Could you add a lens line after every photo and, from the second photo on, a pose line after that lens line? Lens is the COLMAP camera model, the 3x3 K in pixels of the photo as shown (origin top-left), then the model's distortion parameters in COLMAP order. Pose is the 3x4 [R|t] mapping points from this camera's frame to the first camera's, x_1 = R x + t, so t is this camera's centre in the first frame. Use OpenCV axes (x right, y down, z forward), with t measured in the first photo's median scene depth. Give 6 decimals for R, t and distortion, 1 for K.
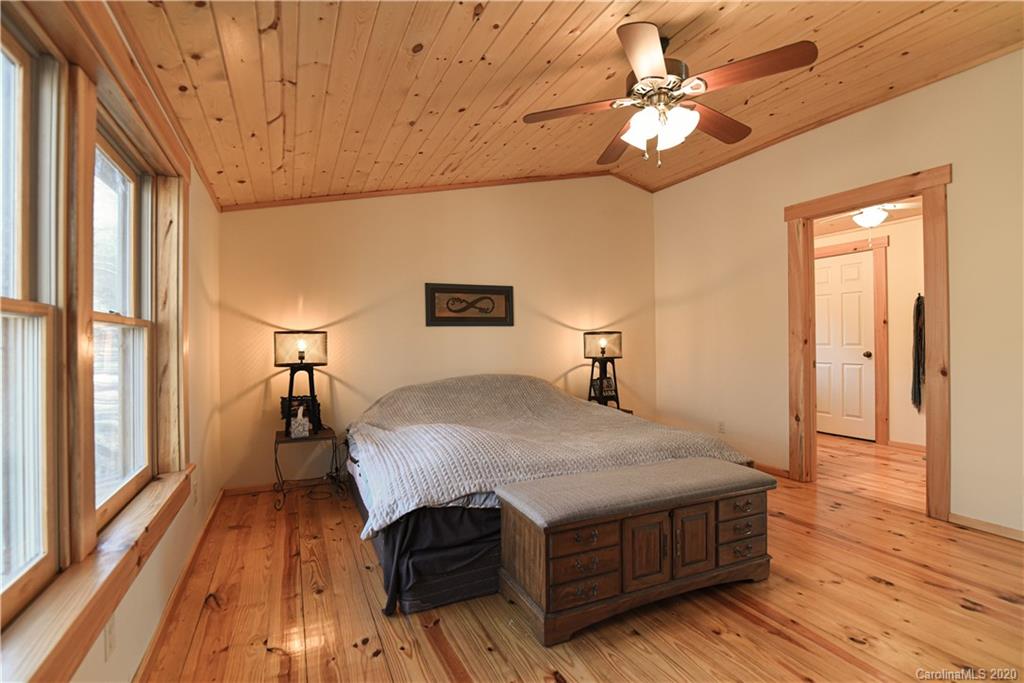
lens RADIAL K [[475.8, 0, 509.7], [0, 475.8, 335.7], [0, 0, 1]] dist [-0.022428, 0.001545]
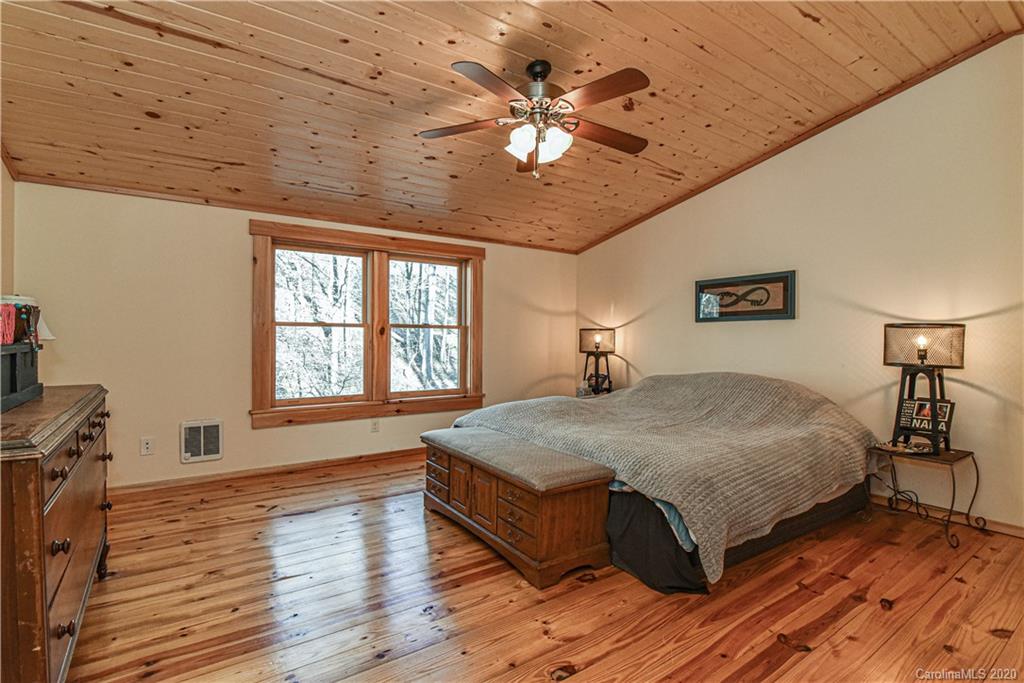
lens RADIAL K [[475.8, 0, 512.3], [0, 475.8, 345.7], [0, 0, 1]] dist [-0.022428, 0.001545]
pose [[0.157048, 0.025748, -0.987255, 0.867481], [0.003463, 0.999640, 0.026622, 0.002459], [0.987585, -0.007599, 0.156902, 0.474996]]
